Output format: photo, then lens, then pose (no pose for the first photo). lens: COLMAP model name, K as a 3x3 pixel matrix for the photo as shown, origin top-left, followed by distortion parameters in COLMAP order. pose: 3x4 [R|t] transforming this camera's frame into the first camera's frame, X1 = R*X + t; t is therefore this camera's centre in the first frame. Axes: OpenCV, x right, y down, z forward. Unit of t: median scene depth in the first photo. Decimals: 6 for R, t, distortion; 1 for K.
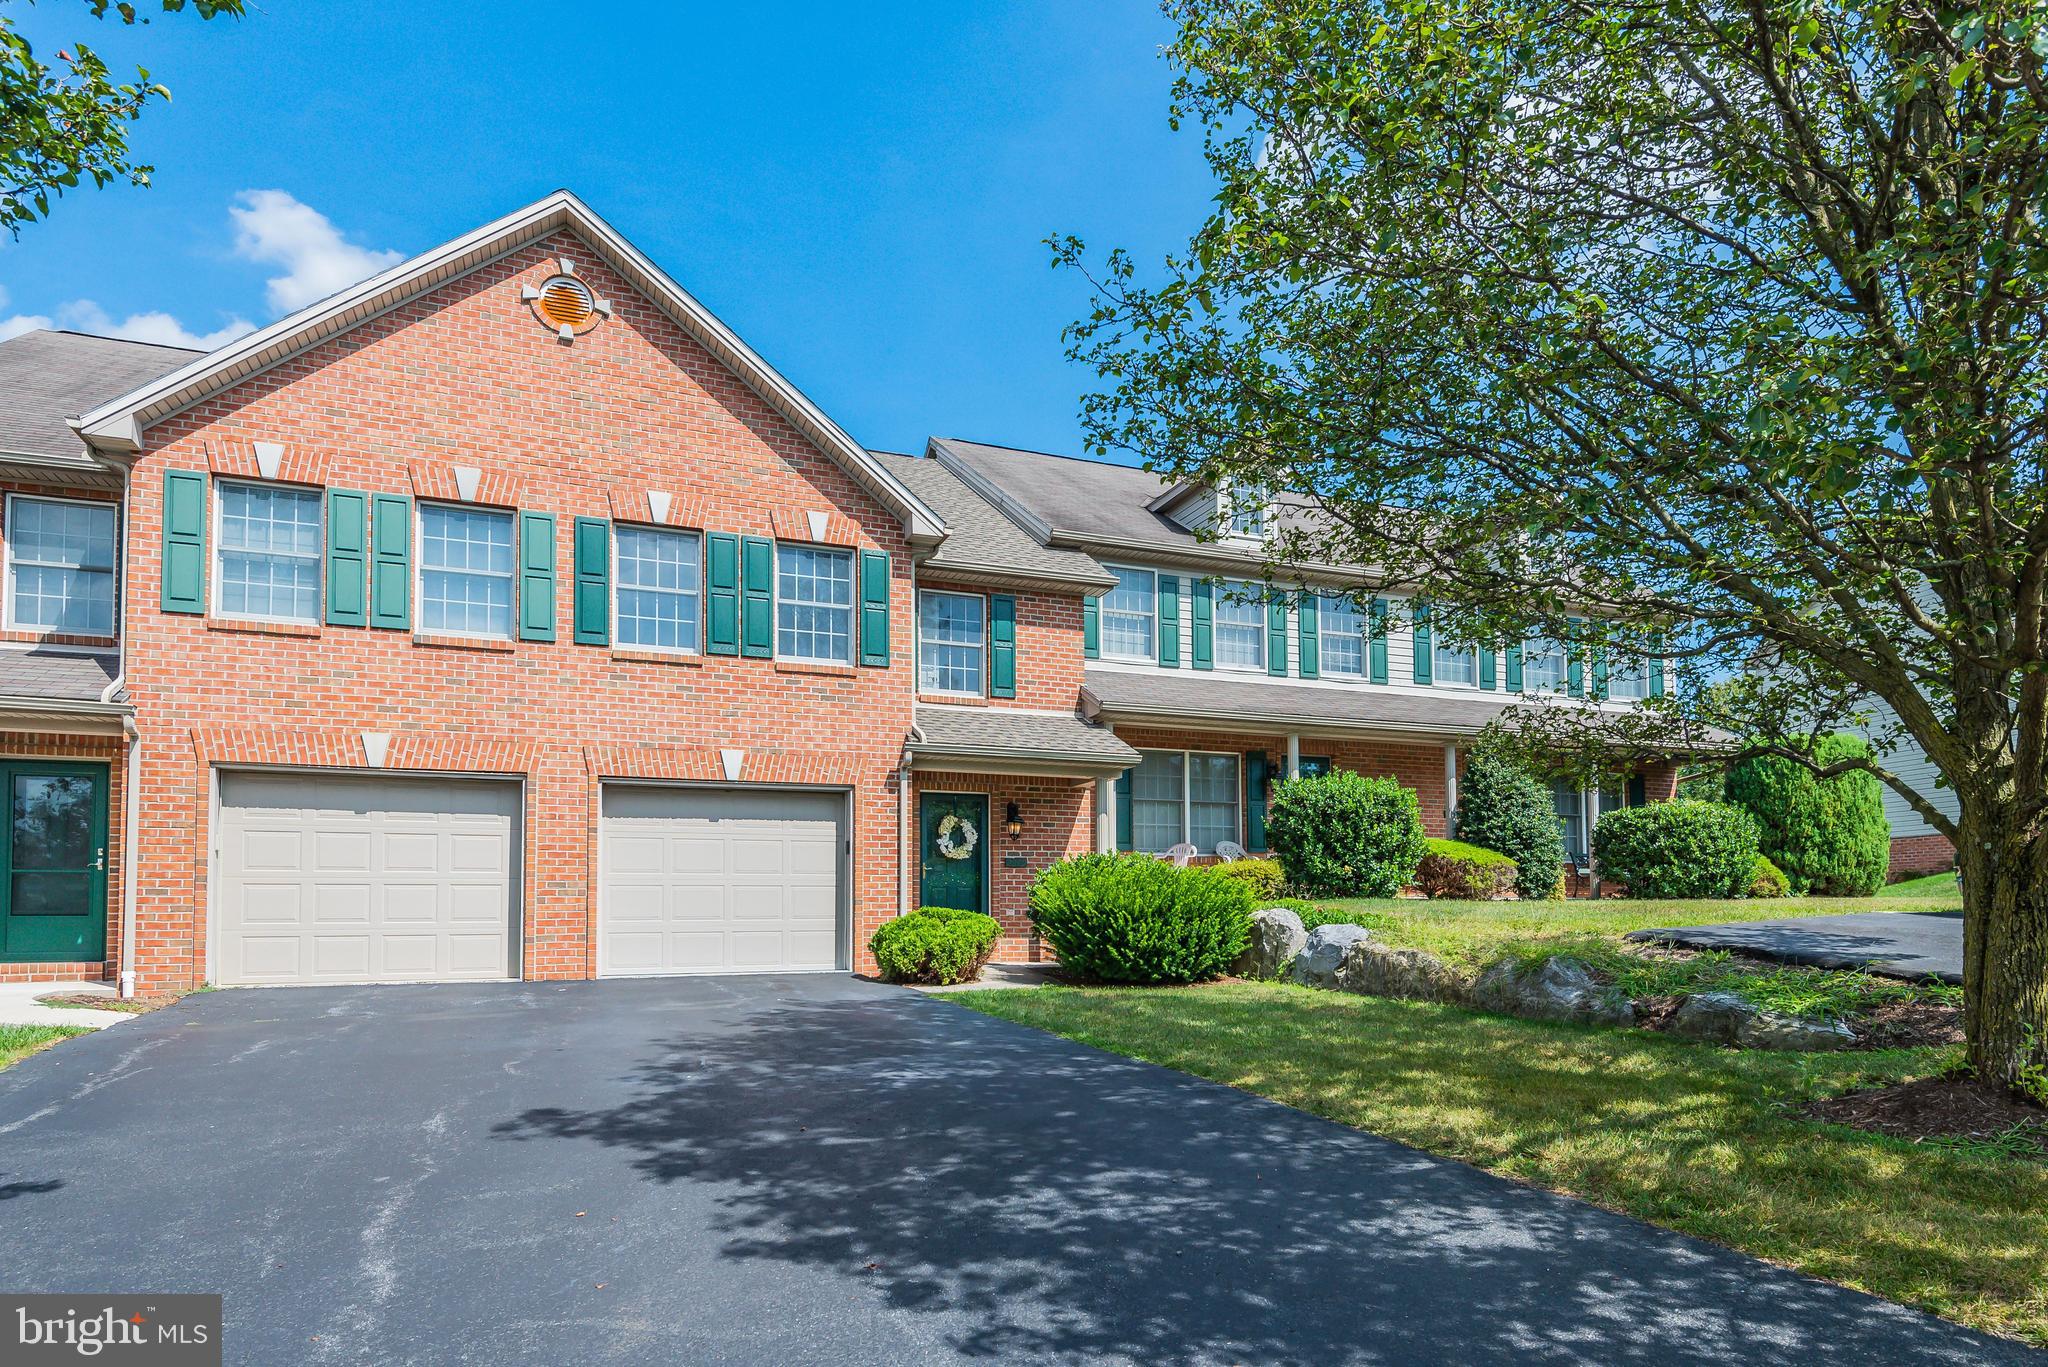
lens RADIAL K [[1081.8, 0, 1024.0], [0, 1081.8, 683.5], [0, 0, 1]] dist [-0.010749, 0.000453]
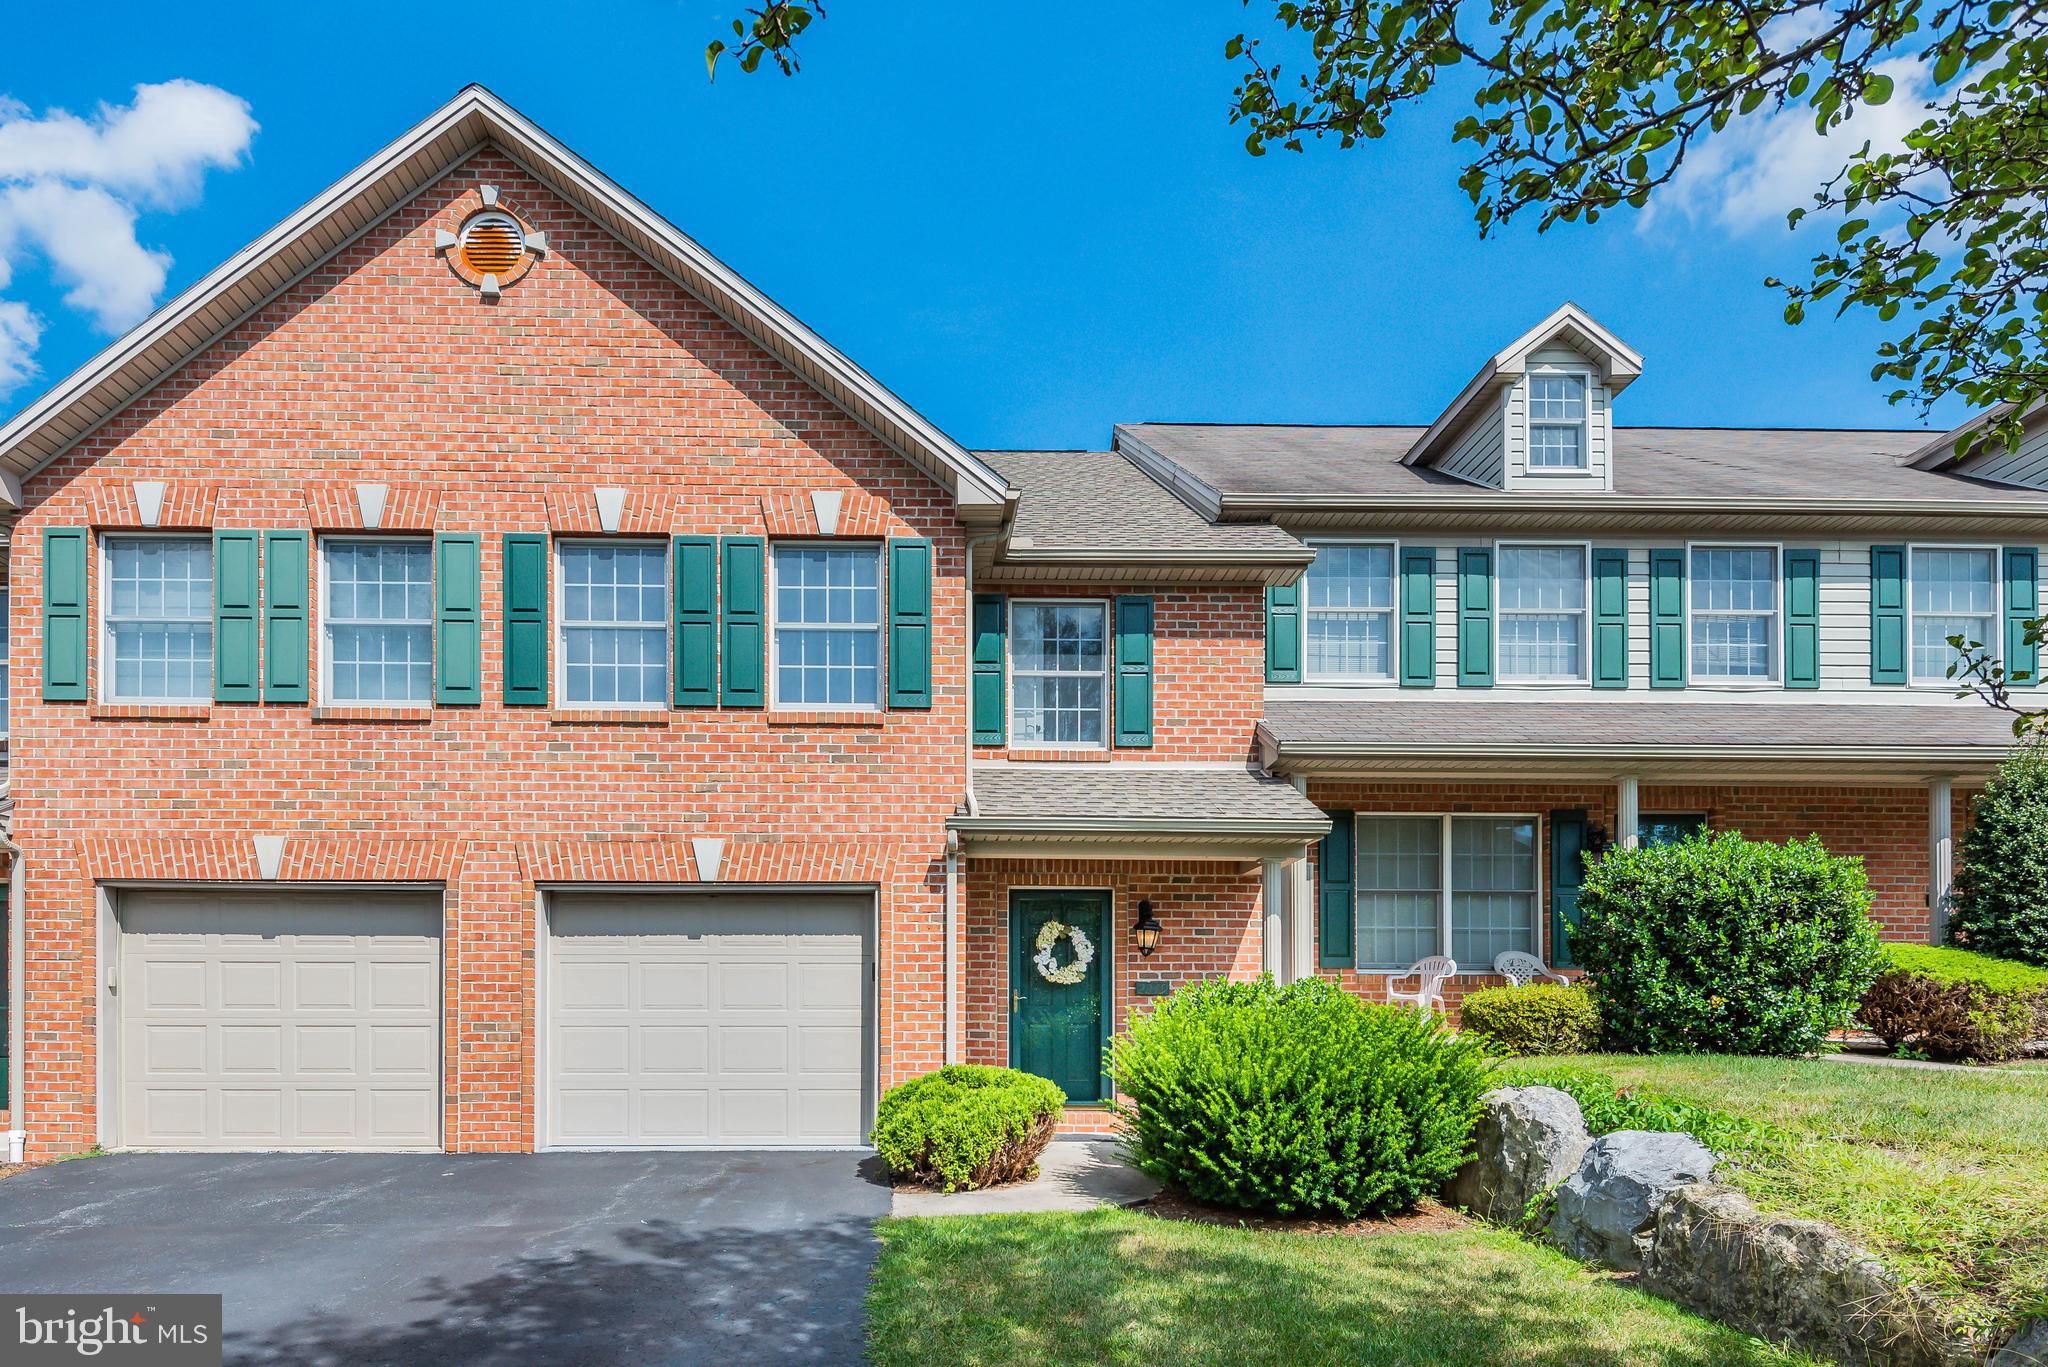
lens RADIAL K [[1082.0, 0, 1024.2], [0, 1082.0, 893.9], [0, 0, 1]] dist [0.001219, -0.001124]
pose [[0.944727, -0.026927, -0.326749, 0.157594], [0.061461, 0.993498, 0.095829, 0.041267], [0.322045, -0.110615, 0.940240, 0.385713]]
